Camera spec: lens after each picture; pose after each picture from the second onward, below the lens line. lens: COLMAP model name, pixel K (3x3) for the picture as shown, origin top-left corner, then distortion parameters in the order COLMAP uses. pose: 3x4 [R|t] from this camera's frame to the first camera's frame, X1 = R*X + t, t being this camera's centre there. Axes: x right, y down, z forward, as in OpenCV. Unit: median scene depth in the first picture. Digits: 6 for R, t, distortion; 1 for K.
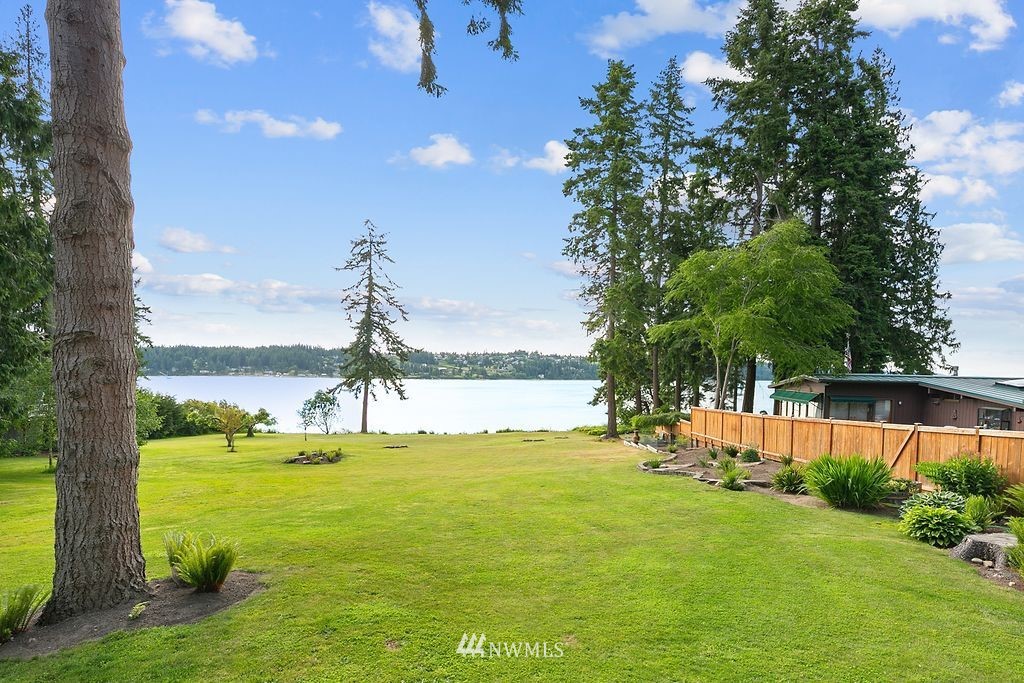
lens RADIAL K [[513.3, 0, 512.5], [0, 513.3, 391.0], [0, 0, 1]] dist [-0.009453, -0.000578]
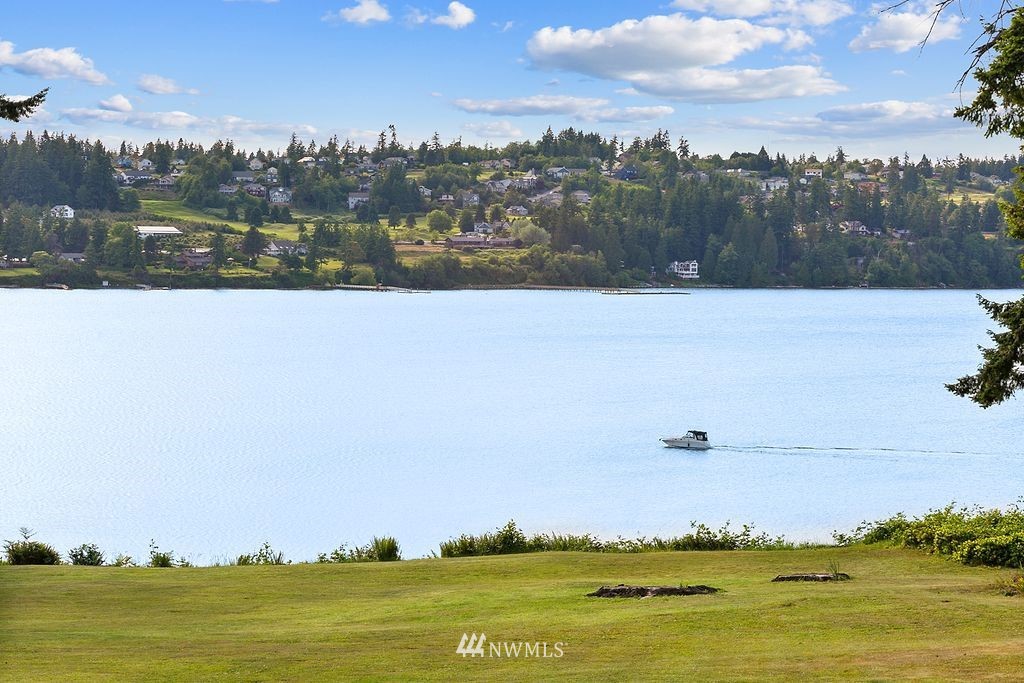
lens RADIAL K [[2738.2, 0, 493.1], [0, 2738.2, 373.0], [0, 0, 1]] dist [0.027994, 0.000000]
pose [[0.999873, -0.006347, -0.014640, 0.262321], [0.006472, 0.999943, 0.008496, 0.352105], [0.014585, -0.008590, 0.999857, -5.619072]]
